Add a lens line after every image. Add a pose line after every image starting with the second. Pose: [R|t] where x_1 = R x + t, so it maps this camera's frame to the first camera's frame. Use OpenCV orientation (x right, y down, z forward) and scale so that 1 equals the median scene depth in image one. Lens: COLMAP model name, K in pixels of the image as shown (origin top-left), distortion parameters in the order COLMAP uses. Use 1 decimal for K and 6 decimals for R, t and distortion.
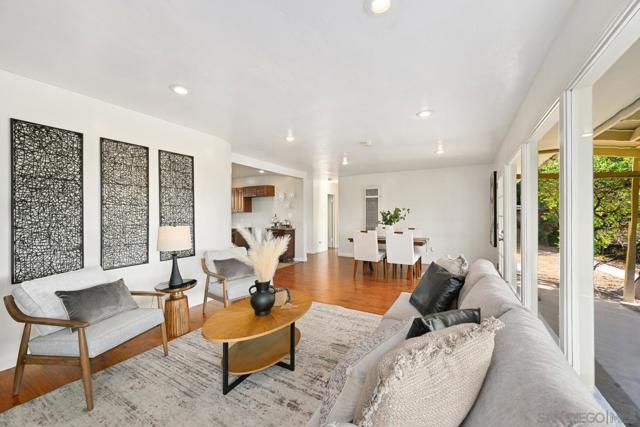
lens RADIAL K [[250.3, 0, 319.1], [0, 250.3, 213.8], [0, 0, 1]] dist [-0.001113, 0.000517]
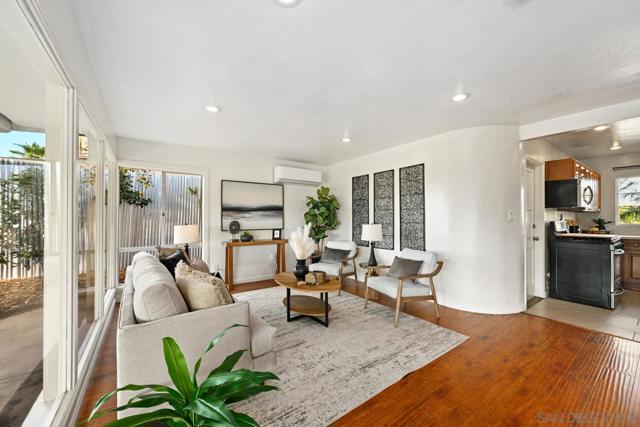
lens RADIAL K [[250.3, 0, 325.5], [0, 250.3, 215.3], [0, 0, 1]] dist [-0.001113, 0.000517]
pose [[-0.398160, -0.006885, -0.917290, 0.676101], [0.004717, 0.999943, -0.009553, 0.007783], [0.917304, -0.008131, -0.398105, 1.042081]]
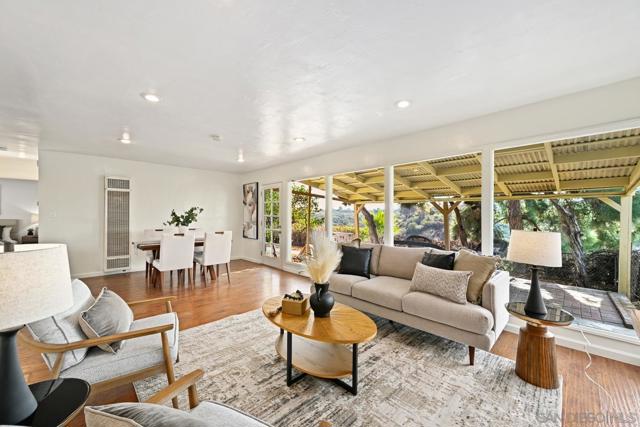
lens RADIAL K [[250.3, 0, 322.9], [0, 250.3, 218.8], [0, 0, 1]] dist [-0.001113, 0.000517]
pose [[0.269887, -0.015624, 0.962765, -0.689453], [-0.007033, 0.999810, 0.018197, -0.001831], [-0.962866, -0.011682, 0.269726, 0.433698]]
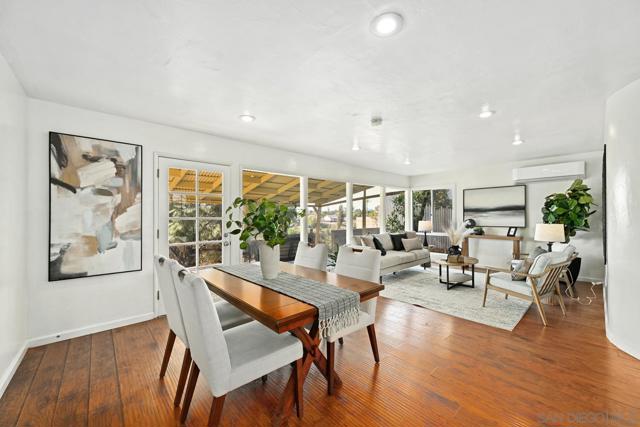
lens RADIAL K [[250.3, 0, 320.2], [0, 250.3, 215.7], [0, 0, 1]] dist [-0.001113, 0.000517]
pose [[-0.953071, 0.005870, 0.302690, 0.146016], [0.003102, 0.999949, -0.009622, 0.012557], [-0.302731, -0.008231, -0.953041, 2.065784]]
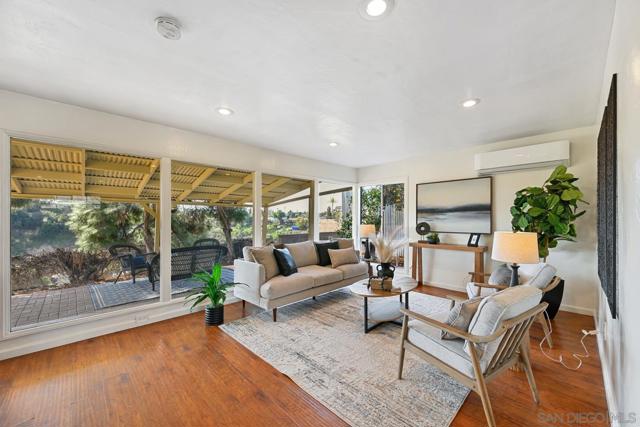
lens RADIAL K [[250.3, 0, 320.4], [0, 250.3, 217.8], [0, 0, 1]] dist [-0.001113, 0.000517]
pose [[-0.963806, 0.003548, 0.266580, -0.147662], [0.001401, 0.999965, -0.008241, 0.008340], [-0.266600, -0.007569, -0.963777, 1.515426]]
